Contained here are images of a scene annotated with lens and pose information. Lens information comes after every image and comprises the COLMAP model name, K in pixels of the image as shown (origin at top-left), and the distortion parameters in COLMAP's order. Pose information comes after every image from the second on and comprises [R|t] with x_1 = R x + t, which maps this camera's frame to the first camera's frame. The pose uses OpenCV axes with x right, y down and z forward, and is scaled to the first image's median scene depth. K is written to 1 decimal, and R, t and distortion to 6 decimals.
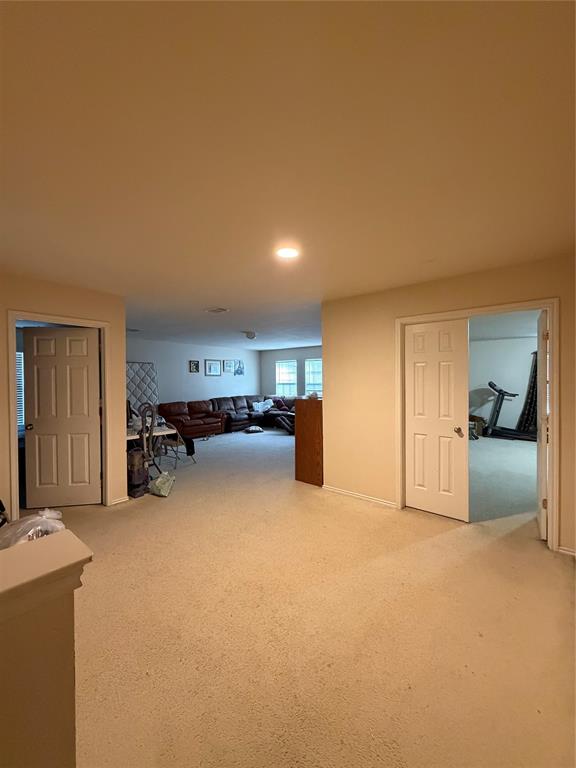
lens RADIAL K [[305.9, 0, 287.7], [0, 305.9, 386.0], [0, 0, 1]] dist [0.000573, 0.000117]
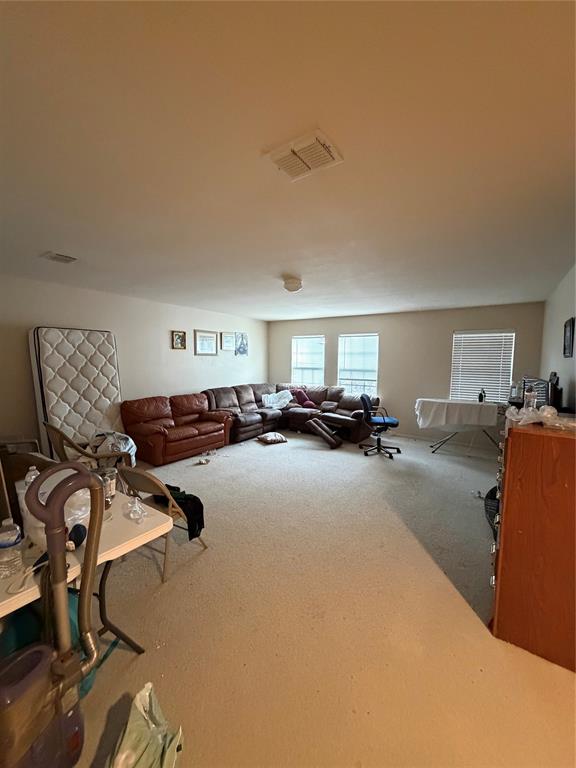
lens RADIAL K [[305.9, 0, 286.9], [0, 305.9, 384.7], [0, 0, 1]] dist [0.000573, 0.000117]
pose [[0.995499, 0.011735, 0.094047, -0.134008], [-0.017346, 0.998103, 0.059070, -0.011914], [-0.093176, -0.060436, 0.993814, 0.324250]]
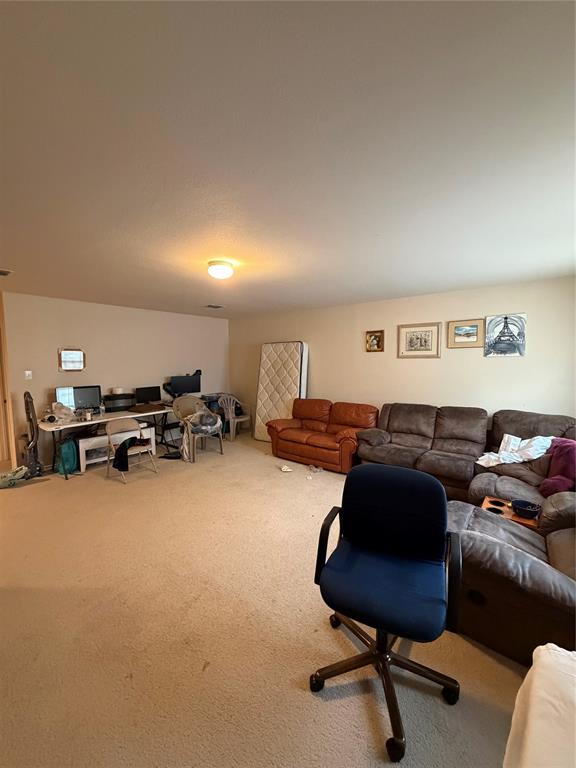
lens RADIAL K [[305.9, 0, 286.6], [0, 305.9, 382.6], [0, 0, 1]] dist [0.000573, 0.000117]
pose [[0.018876, 0.081264, -0.996514, 0.244711], [-0.019677, 0.996529, 0.080892, -0.029829], [0.999628, 0.018082, 0.020410, 0.807405]]
